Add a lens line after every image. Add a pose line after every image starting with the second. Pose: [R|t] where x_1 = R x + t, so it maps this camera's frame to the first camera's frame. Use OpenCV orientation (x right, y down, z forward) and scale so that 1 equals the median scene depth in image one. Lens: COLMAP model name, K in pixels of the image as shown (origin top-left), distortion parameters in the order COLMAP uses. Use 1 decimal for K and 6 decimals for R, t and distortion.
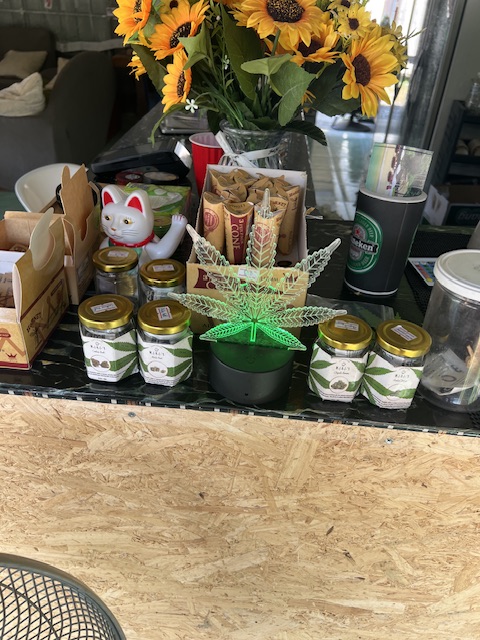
lens RADIAL K [[532.0, 0, 238.9], [0, 532.0, 291.5], [0, 0, 1]] dist [0.042749, -0.119782]
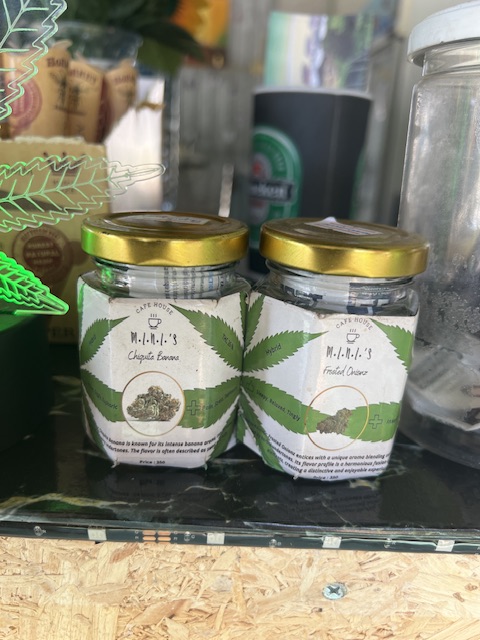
lens RADIAL K [[532.0, 0, 238.9], [0, 532.0, 291.5], [0, 0, 1]] dist [0.042749, -0.119782]
pose [[0.996498, -0.028730, 0.078524, 0.208026], [0.046646, 0.970413, -0.236902, 0.181788], [-0.069394, 0.239736, 0.968355, 0.665173]]
